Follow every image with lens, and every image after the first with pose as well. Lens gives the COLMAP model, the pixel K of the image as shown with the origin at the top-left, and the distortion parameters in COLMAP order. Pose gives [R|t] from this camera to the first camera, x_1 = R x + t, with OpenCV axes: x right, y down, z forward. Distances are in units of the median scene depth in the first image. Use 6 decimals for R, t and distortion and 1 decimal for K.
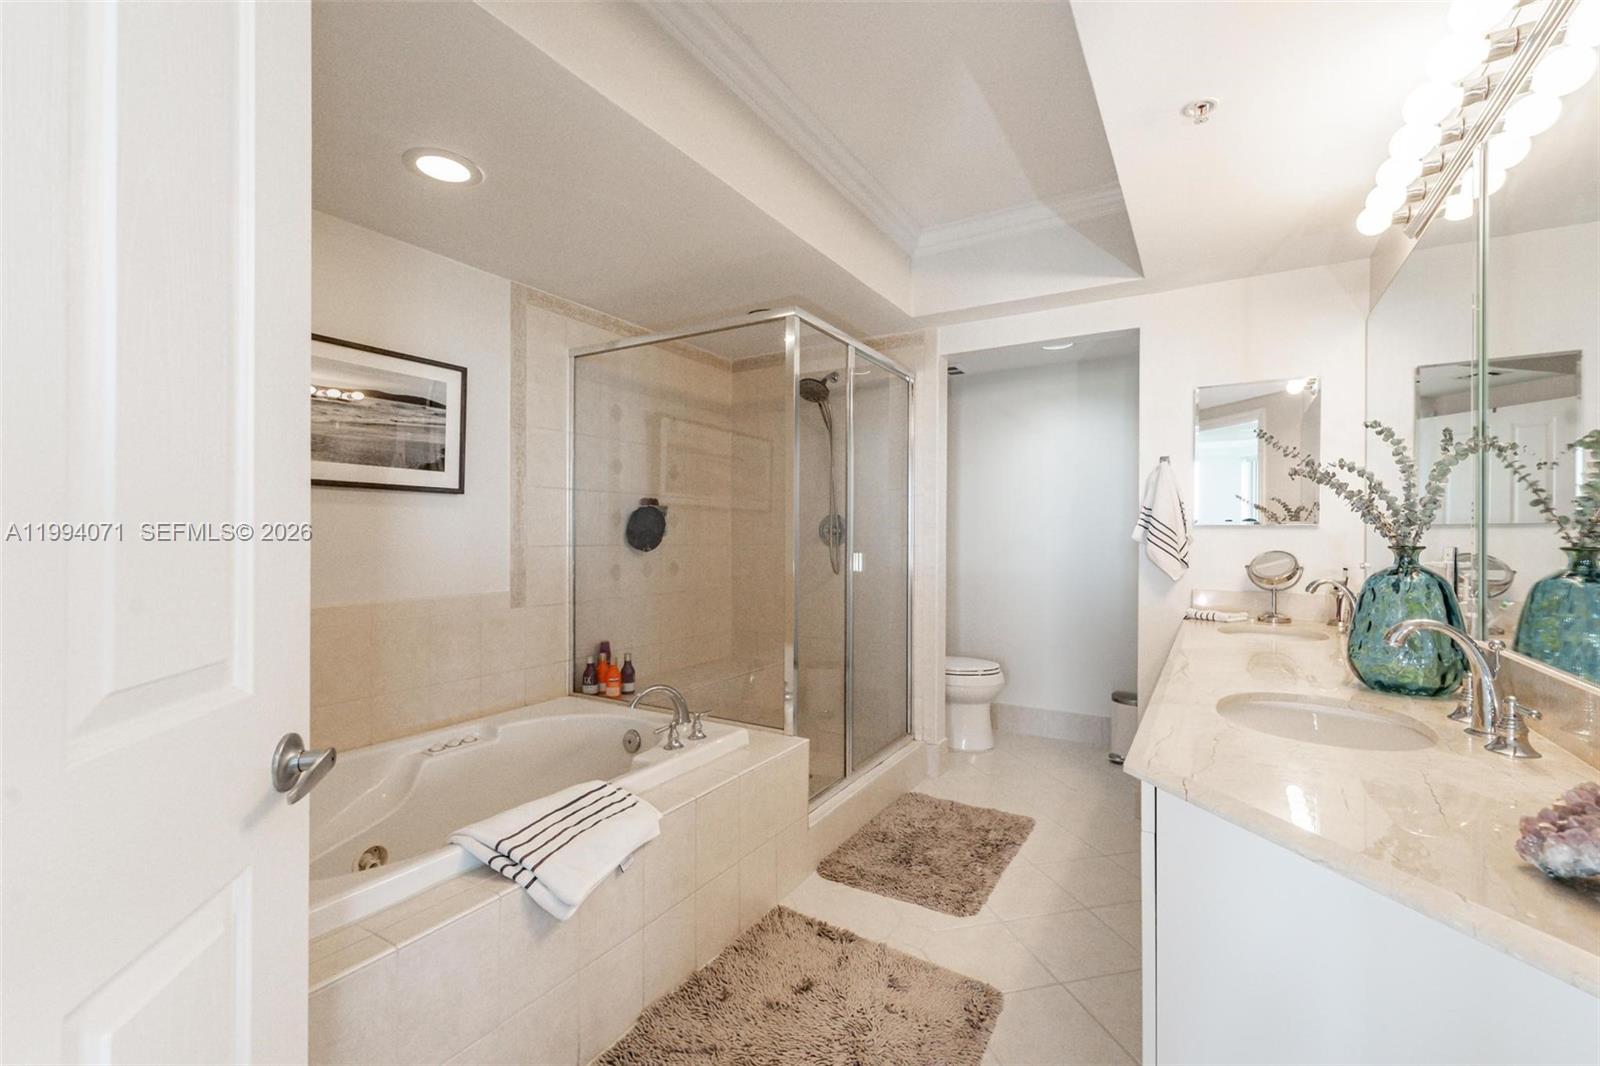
lens RADIAL K [[700.6, 0, 803.9], [0, 700.6, 538.4], [0, 0, 1]] dist [-0.005526, 0.002492]
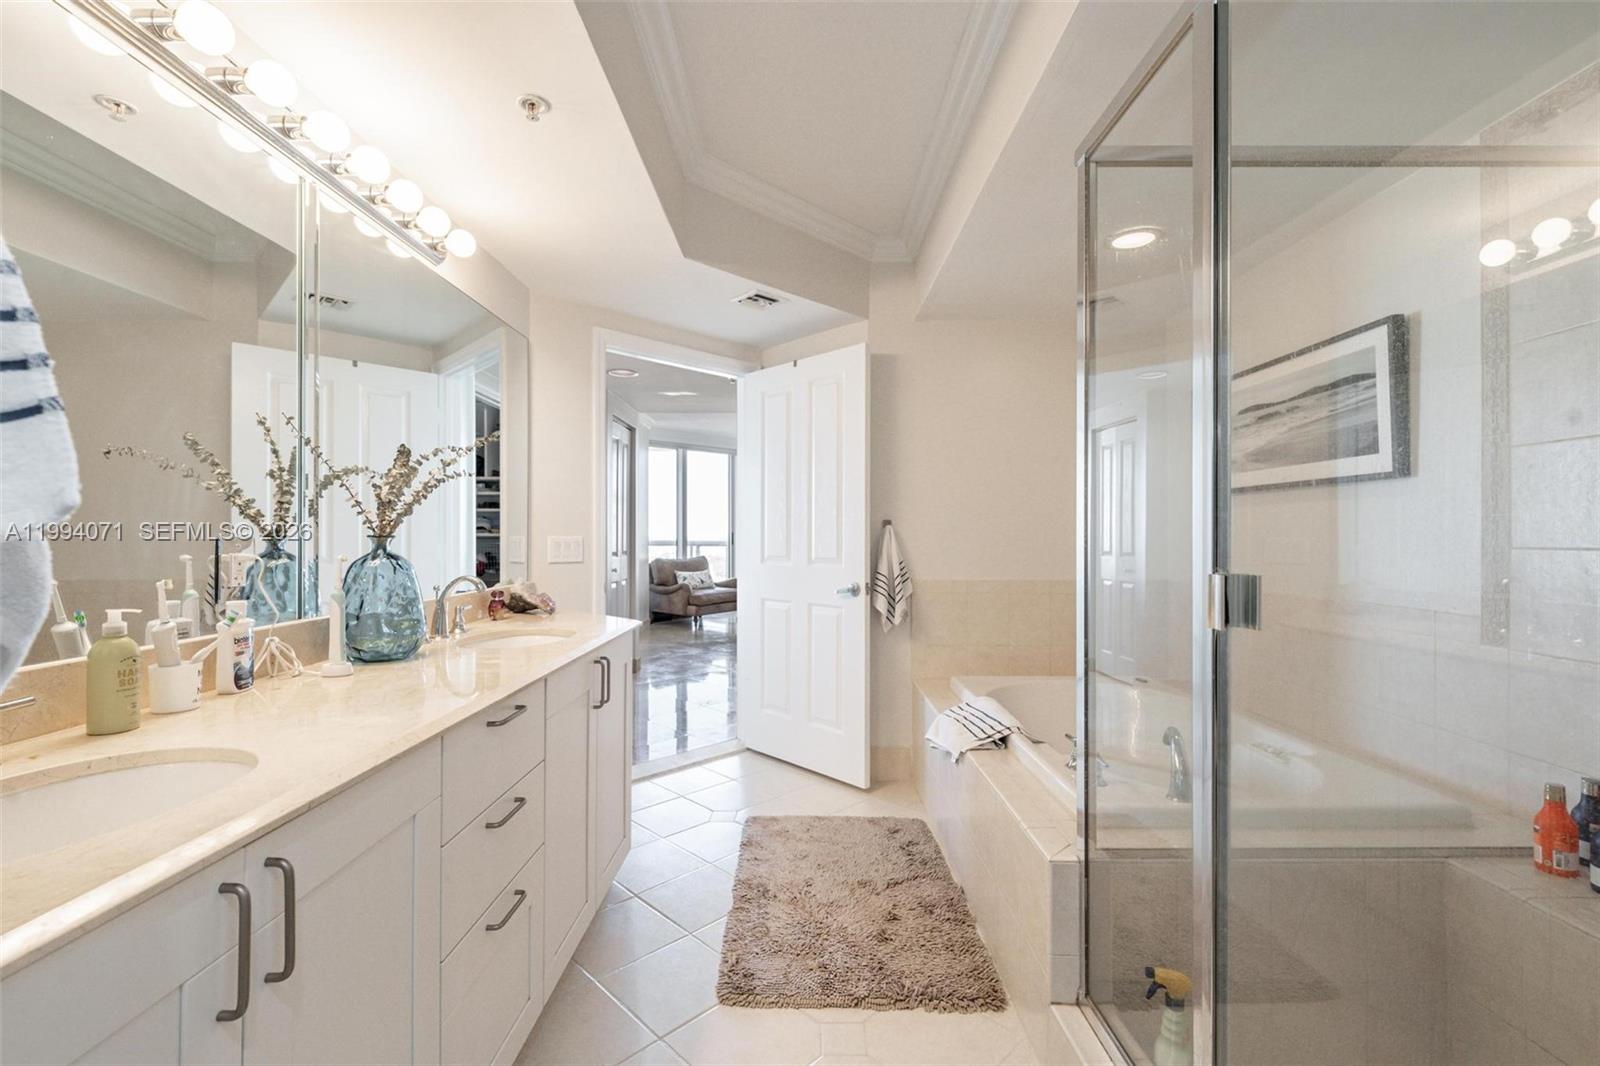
lens RADIAL K [[700.6, 0, 793.2], [0, 700.6, 533.3], [0, 0, 1]] dist [-0.005526, 0.002492]
pose [[-0.871331, -0.000088, -0.490697, 0.497661], [-0.000398, 1.000000, 0.000528, -0.001442], [0.490696, 0.000655, -0.871330, 1.406519]]
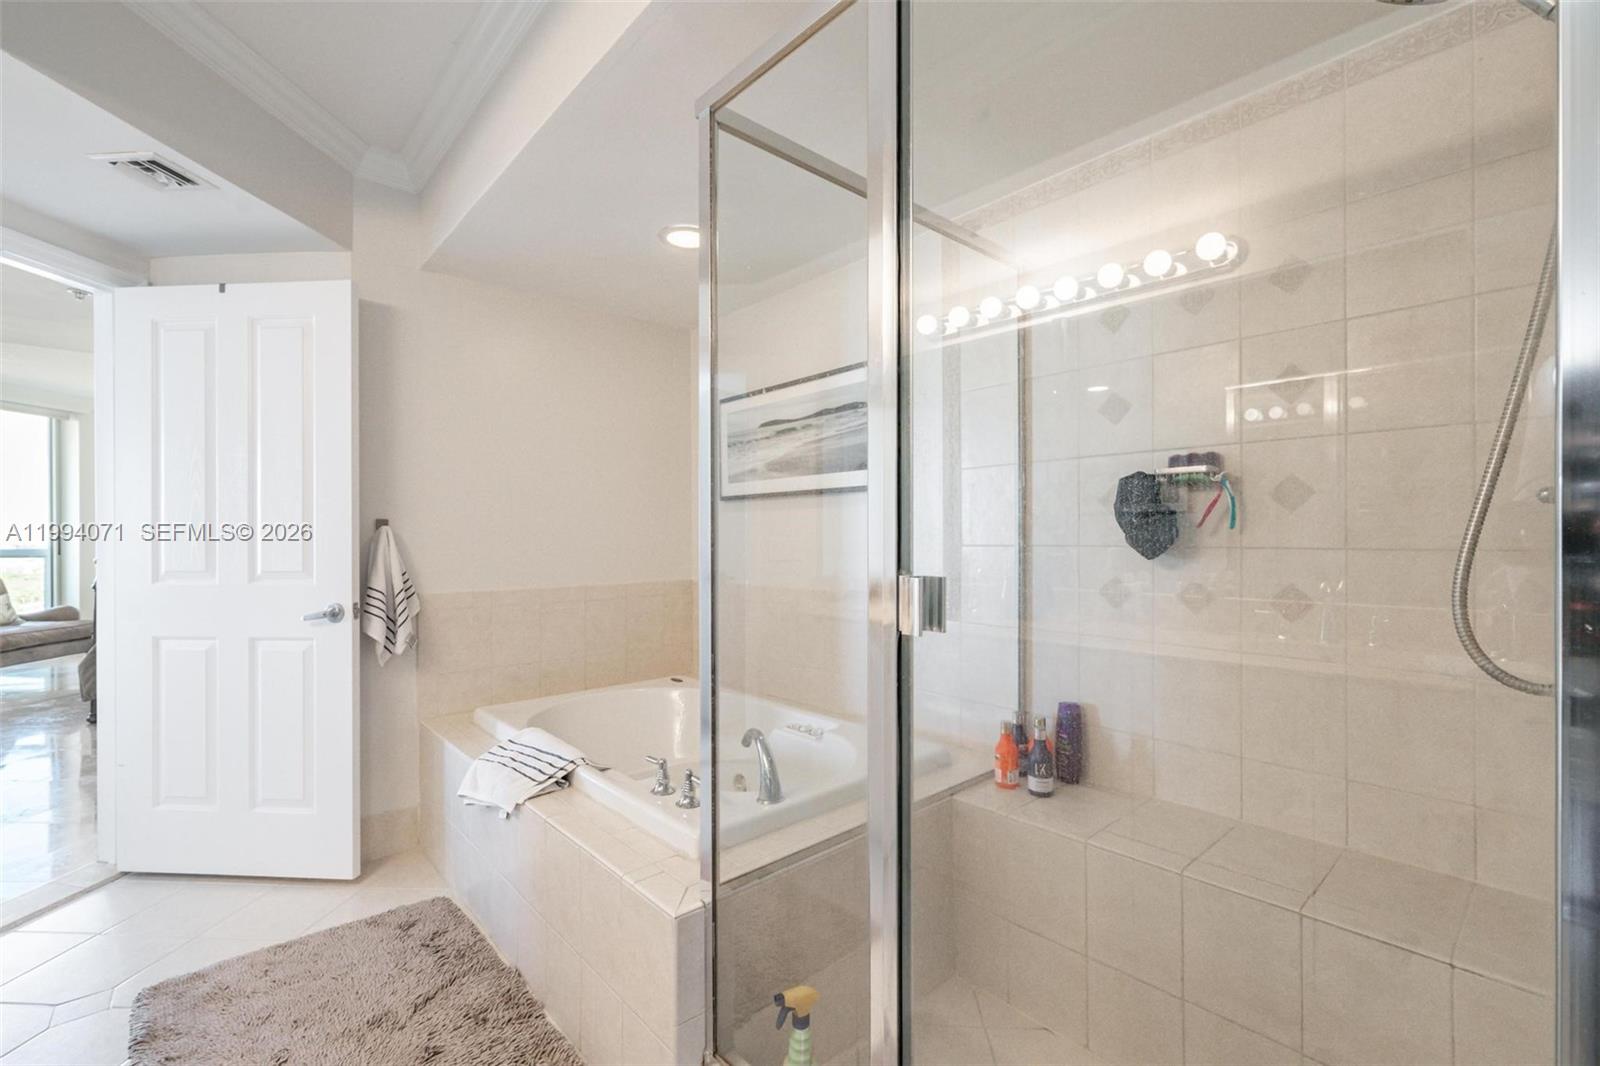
lens RADIAL K [[700.6, 0, 820.7], [0, 700.6, 536.4], [0, 0, 1]] dist [-0.005526, 0.002492]
pose [[-0.302205, 0.002661, -0.953239, 0.469710], [0.002578, 0.999995, 0.001974, -0.001301], [0.953239, -0.001860, -0.302211, 1.254769]]
